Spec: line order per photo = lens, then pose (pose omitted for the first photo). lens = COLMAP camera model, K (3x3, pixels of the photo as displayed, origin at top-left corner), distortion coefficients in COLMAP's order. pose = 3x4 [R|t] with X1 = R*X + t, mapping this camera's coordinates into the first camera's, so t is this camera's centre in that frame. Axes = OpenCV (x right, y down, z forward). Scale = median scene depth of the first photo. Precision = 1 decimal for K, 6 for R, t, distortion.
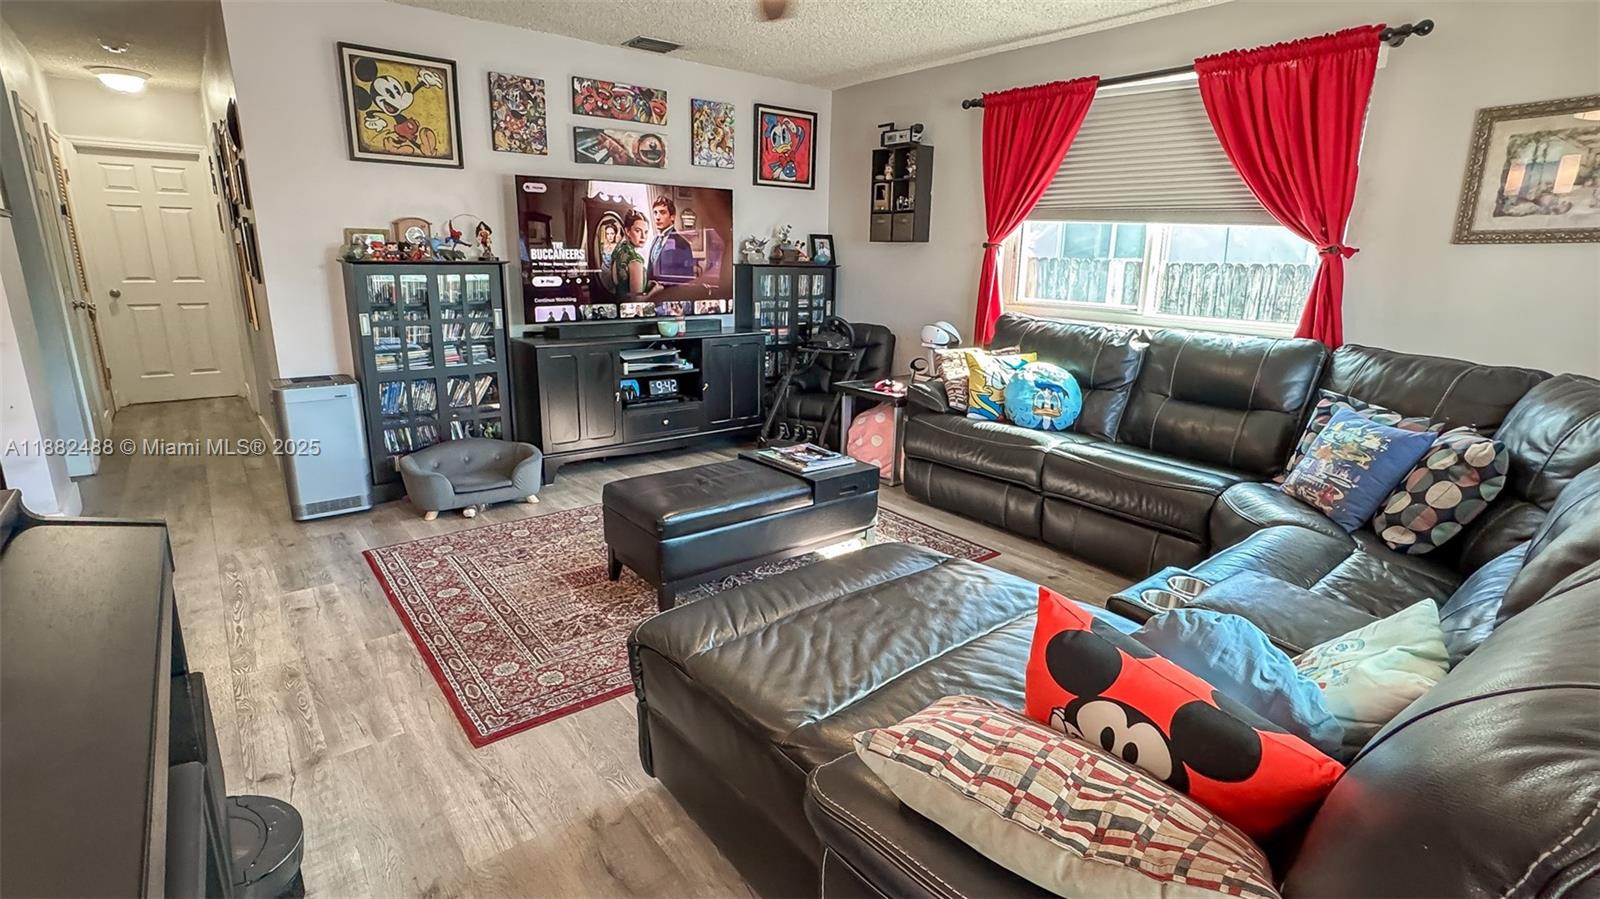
lens RADIAL K [[747.5, 0, 796.2], [0, 747.5, 443.1], [0, 0, 1]] dist [-0.016551, 0.000876]
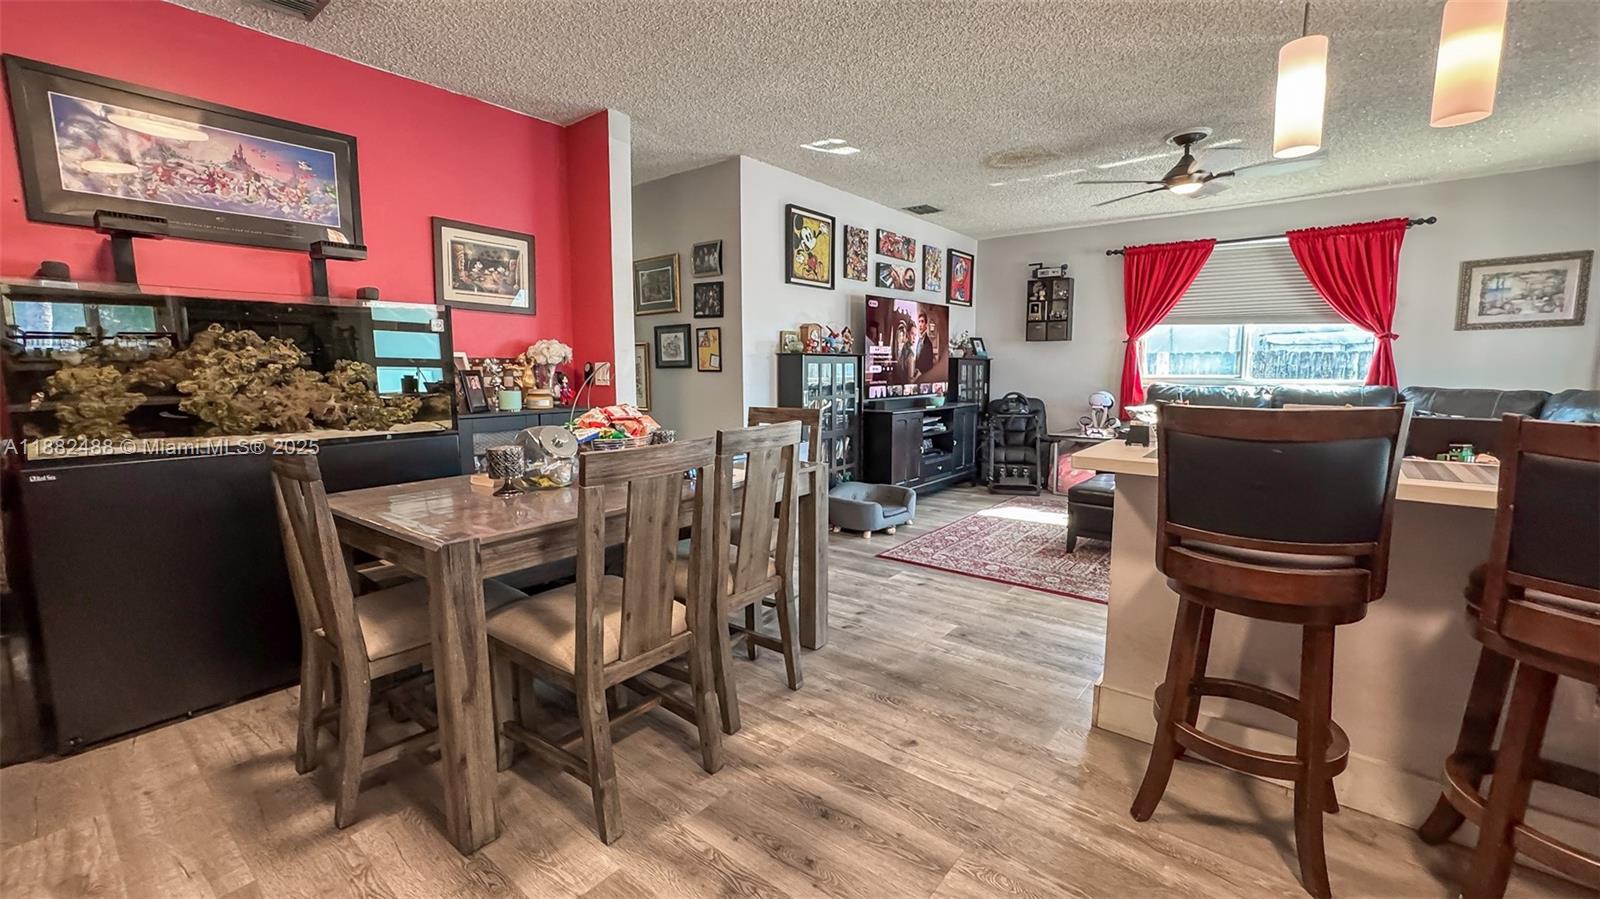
lens RADIAL K [[651.9, 0, 815.4], [0, 651.9, 441.0], [0, 0, 1]] dist [-0.000102, 0.001683]
pose [[0.972179, -0.046719, 0.229533, -0.728083], [0.076294, 0.989629, -0.121715, 0.055870], [-0.221466, 0.135841, 0.965660, -0.132797]]
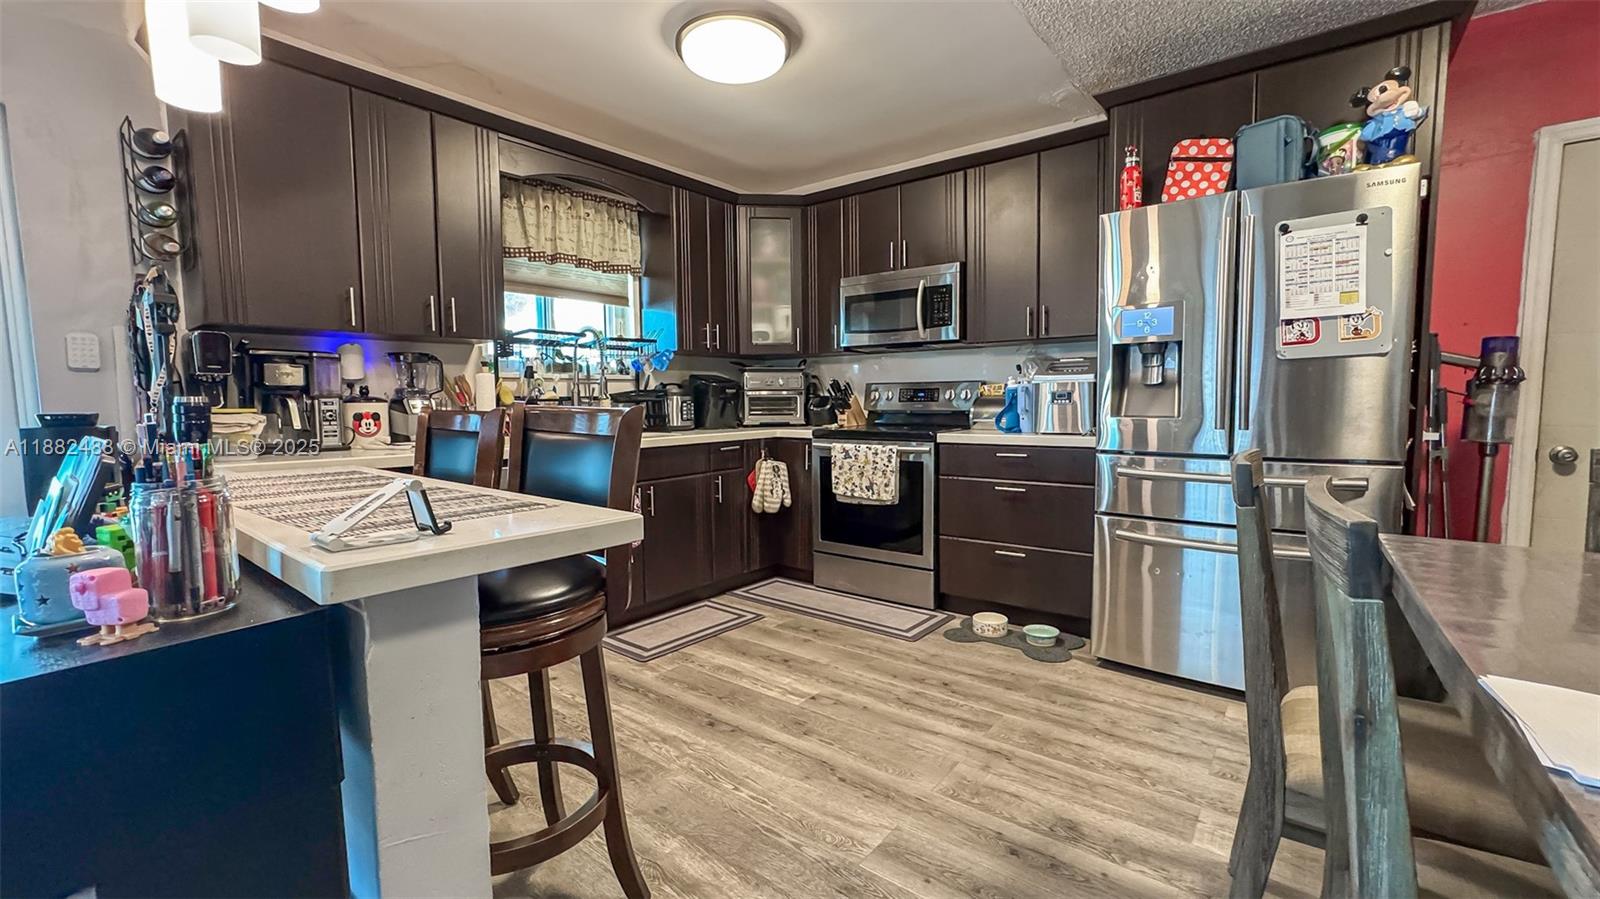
lens RADIAL K [[651.9, 0, 782.8], [0, 651.9, 453.2], [0, 0, 1]] dist [-0.000102, 0.001683]
pose [[-0.982725, 0.003360, -0.185040, -0.474672], [-0.057736, 0.944369, 0.323780, -0.077212], [0.175834, 0.328870, -0.927861, 0.465432]]
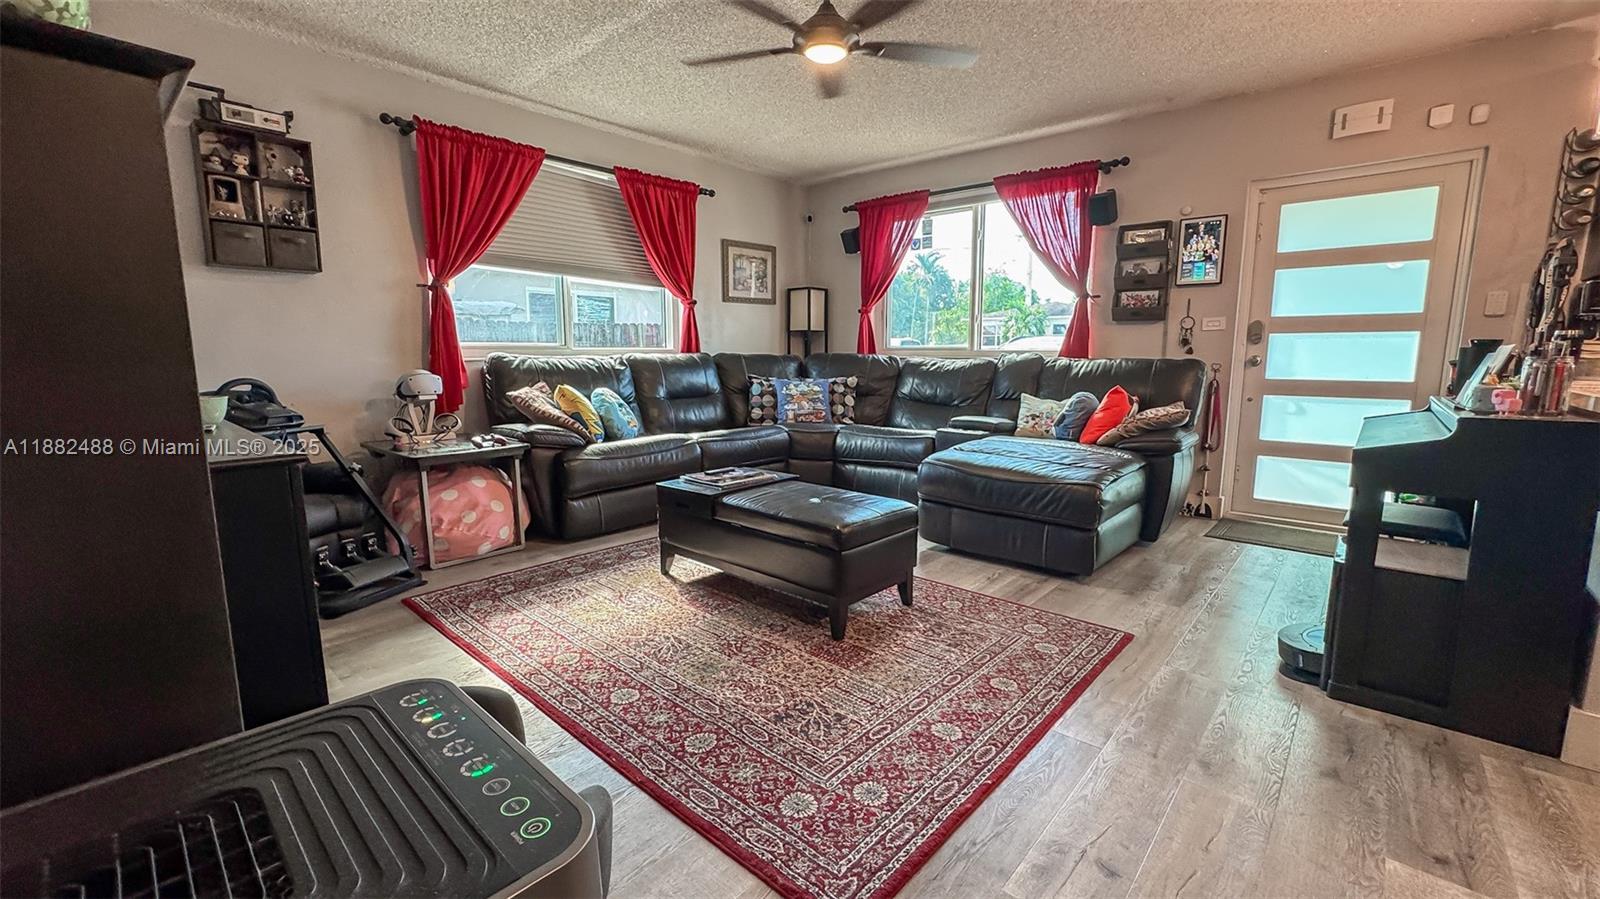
lens RADIAL K [[651.9, 0, 791.0], [0, 651.9, 446.3], [0, 0, 1]] dist [-0.000102, 0.001683]
pose [[-0.150794, -0.164152, 0.974841, -0.662694], [0.237781, 0.951143, 0.196943, -0.136793], [-0.959542, 0.261496, -0.104394, 0.756057]]
